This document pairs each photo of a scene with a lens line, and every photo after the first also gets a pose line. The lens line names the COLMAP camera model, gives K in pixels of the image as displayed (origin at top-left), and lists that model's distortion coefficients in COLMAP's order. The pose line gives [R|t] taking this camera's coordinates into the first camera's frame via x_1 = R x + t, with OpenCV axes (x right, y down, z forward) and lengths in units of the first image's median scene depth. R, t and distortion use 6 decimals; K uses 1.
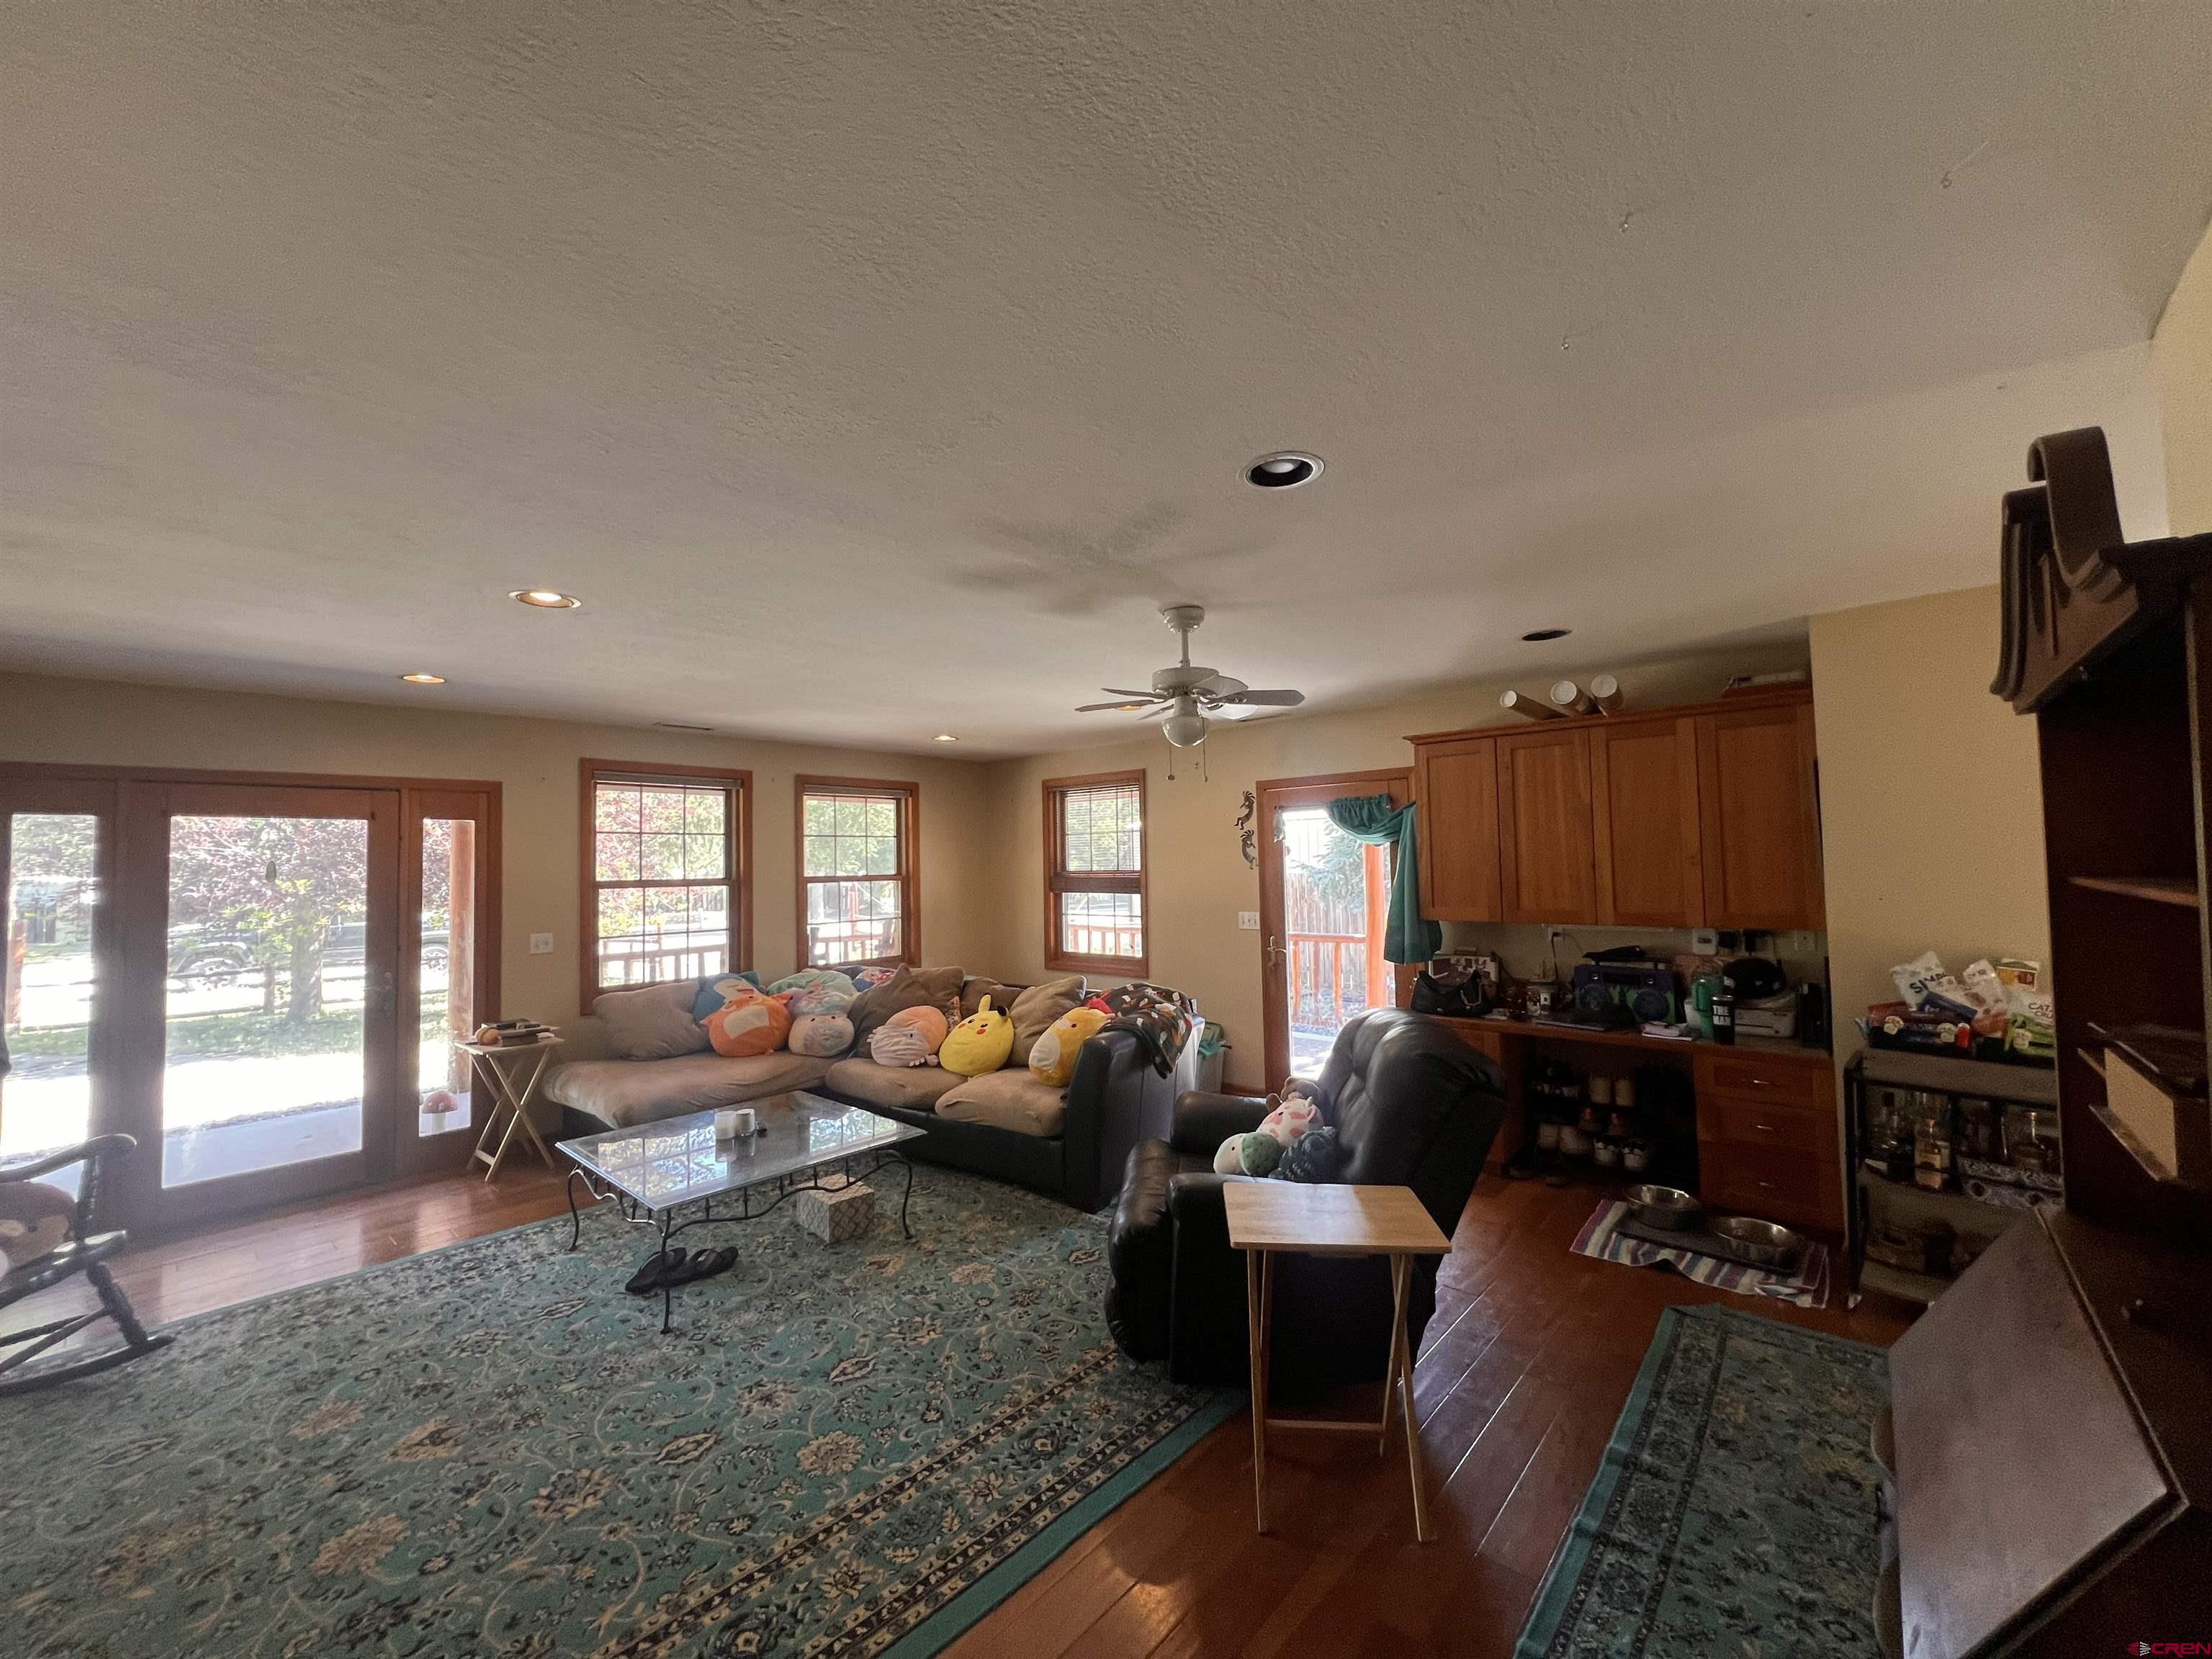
lens RADIAL K [[871.0, 0, 1096.2], [0, 871.0, 829.0], [0, 0, 1]] dist [0.000230, 0.000191]
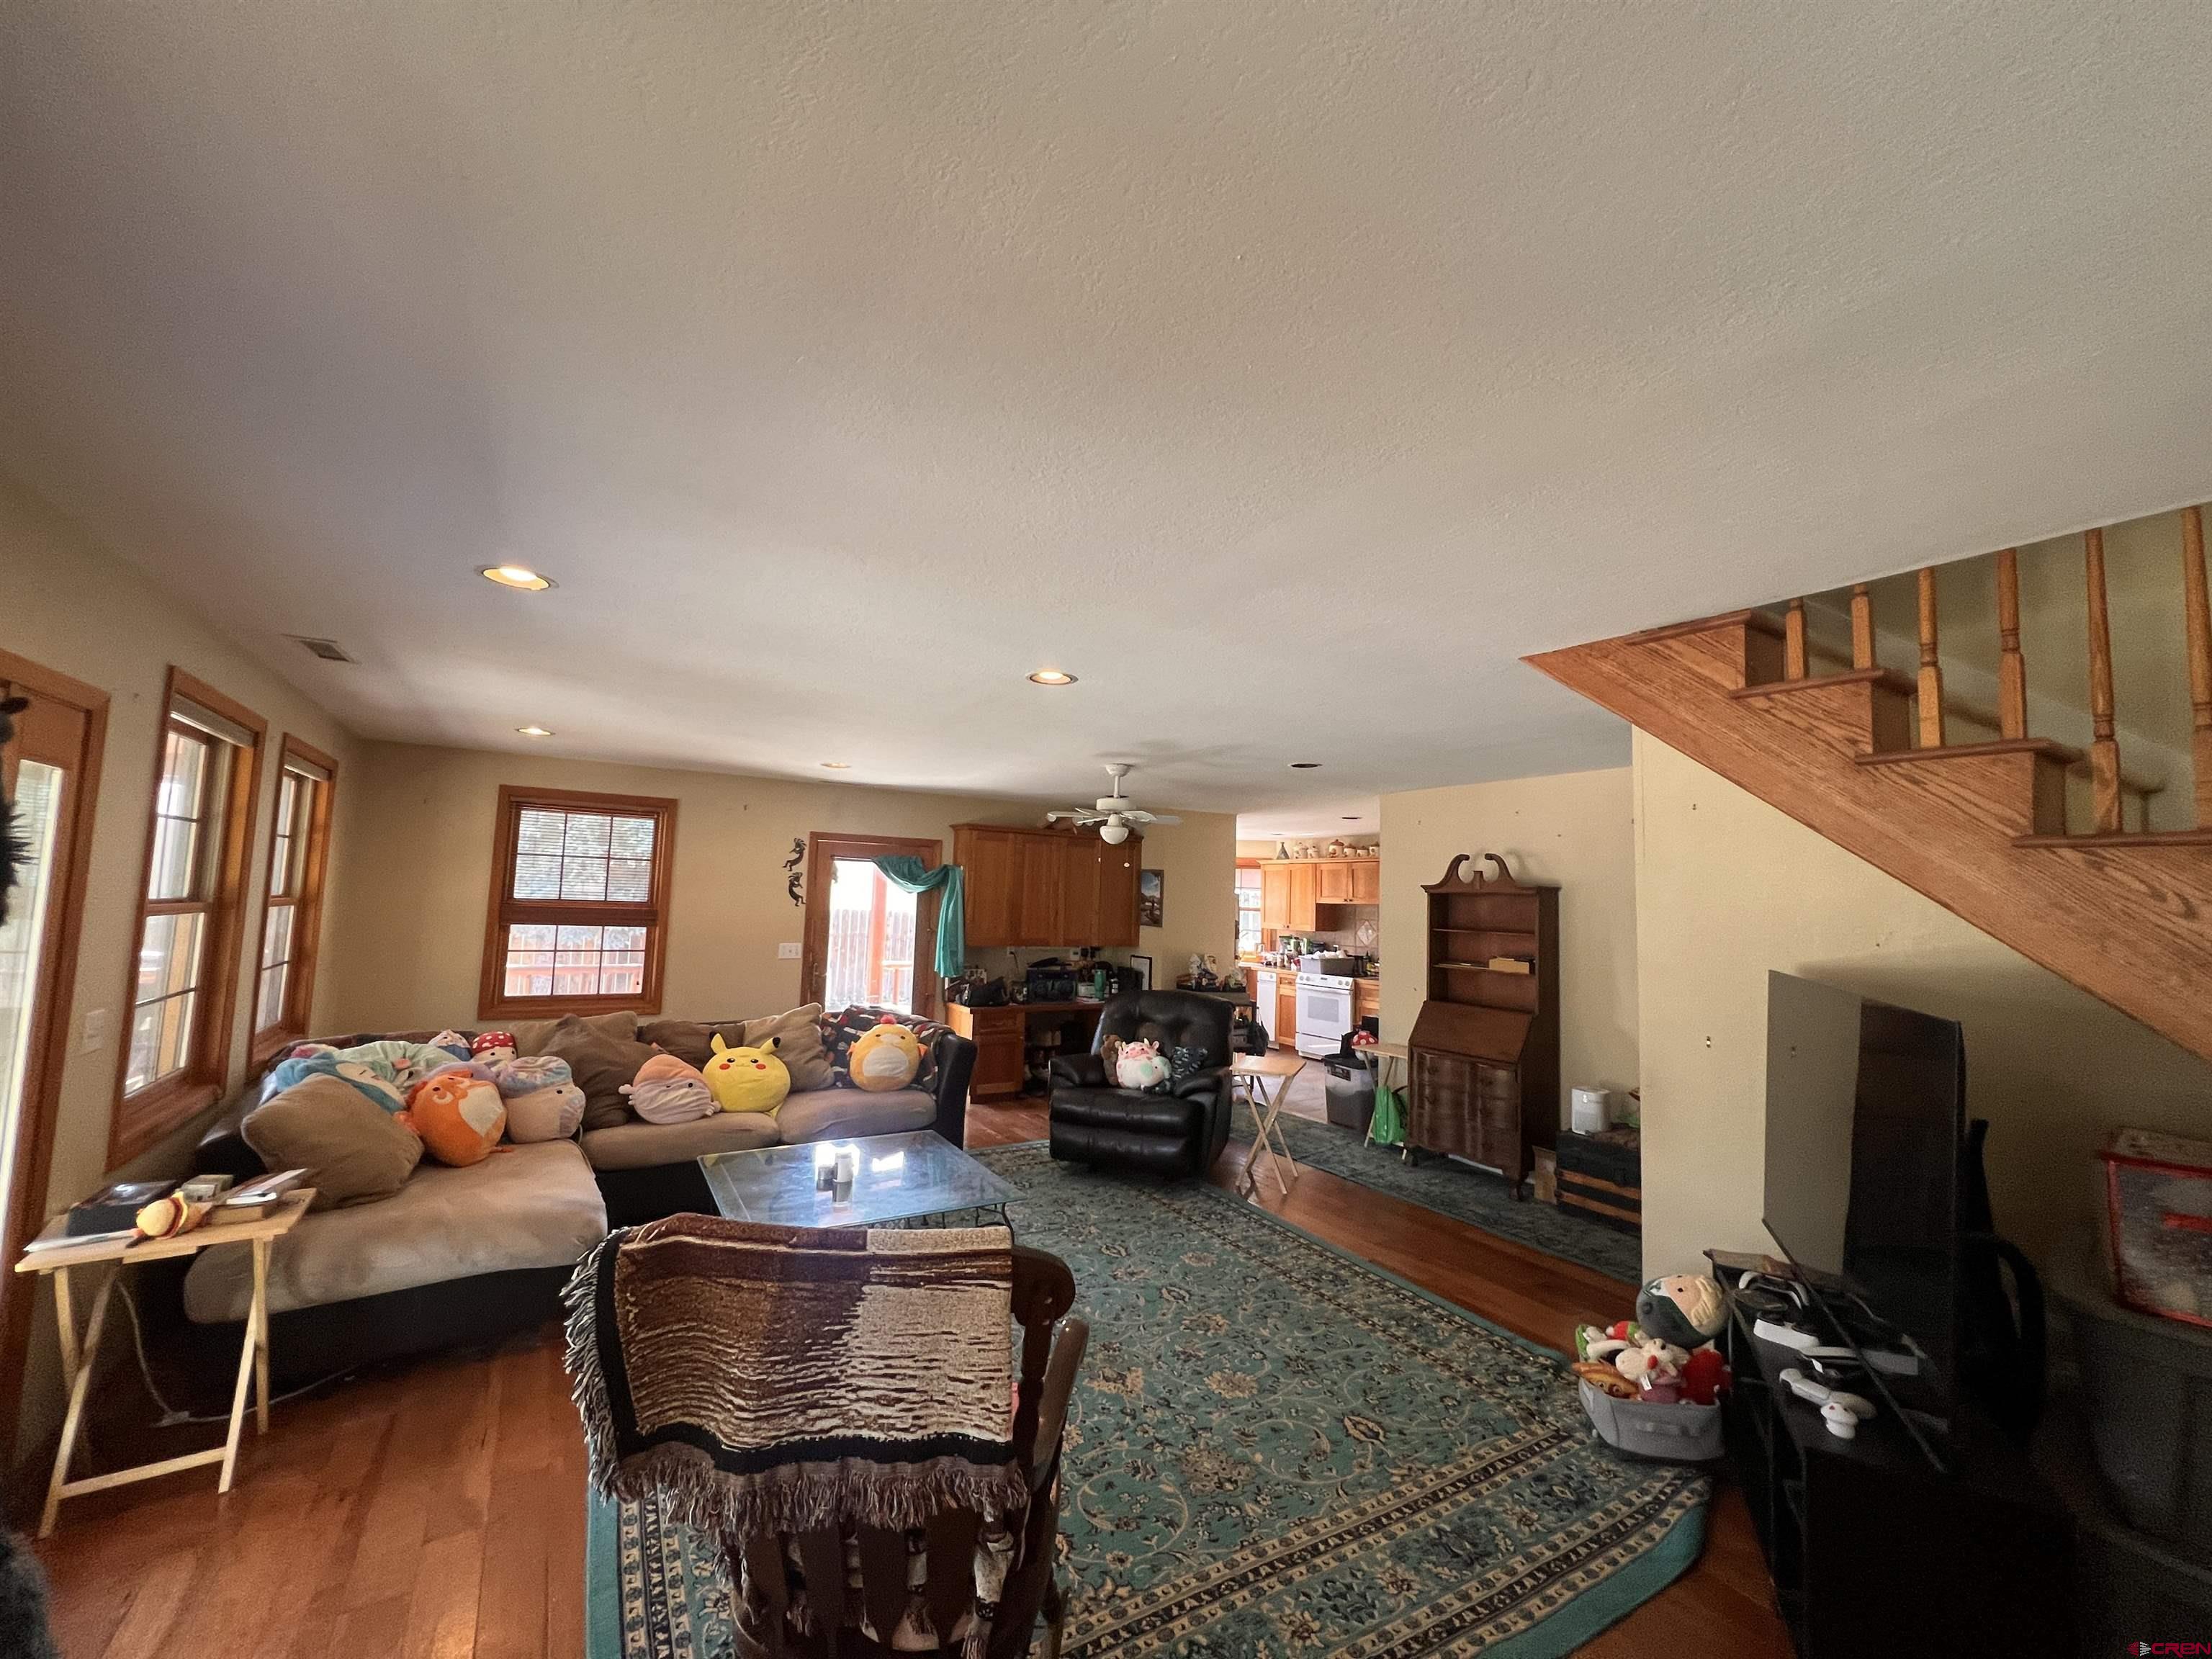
lens RADIAL K [[871.0, 0, 1096.2], [0, 871.0, 829.0], [0, 0, 1]] dist [0.000230, 0.000191]
pose [[0.284483, 0.109112, 0.952452, -0.946230], [-0.078808, 0.992801, -0.090196, 0.019872], [-0.955436, -0.049401, 0.291034, 0.332074]]
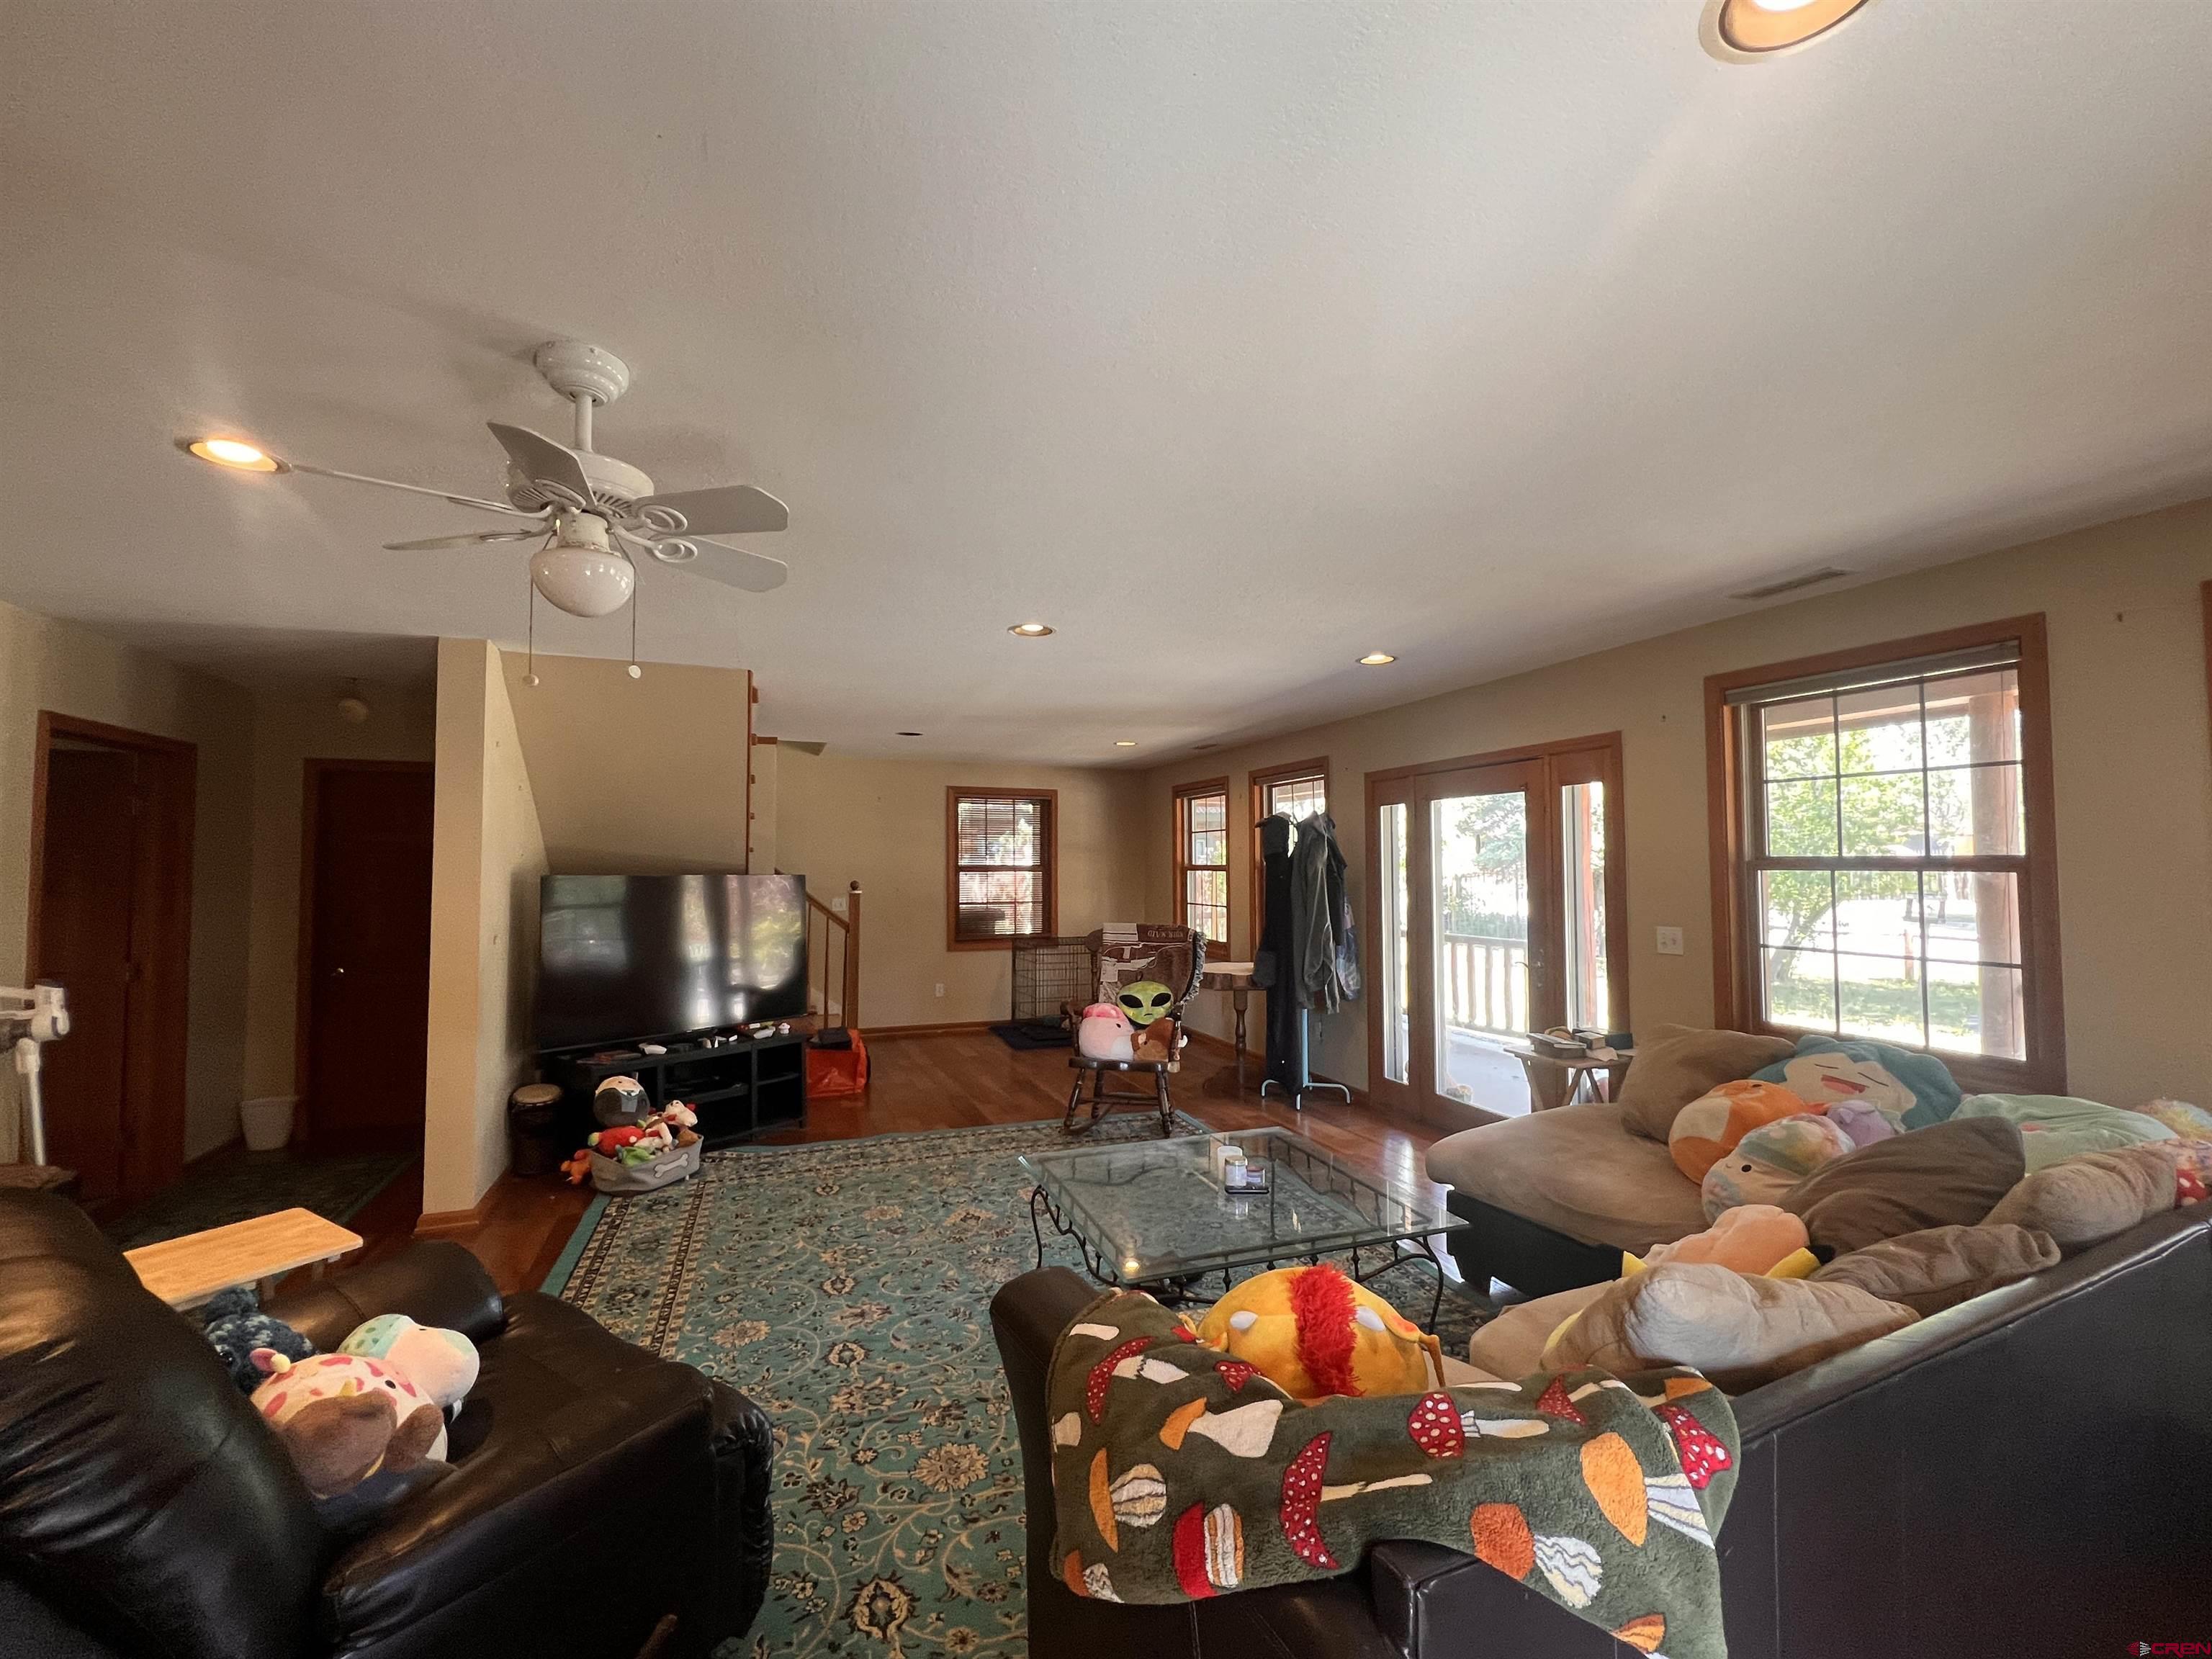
lens RADIAL K [[932.9, 0, 1106.0], [0, 932.9, 829.5], [0, 0, 1]] dist [0.000082, 0.000025]
pose [[-0.457980, -0.012647, -0.888873, 0.279371], [0.050845, 0.997889, -0.040395, 0.045174], [0.887507, -0.063695, -0.456370, 0.937910]]
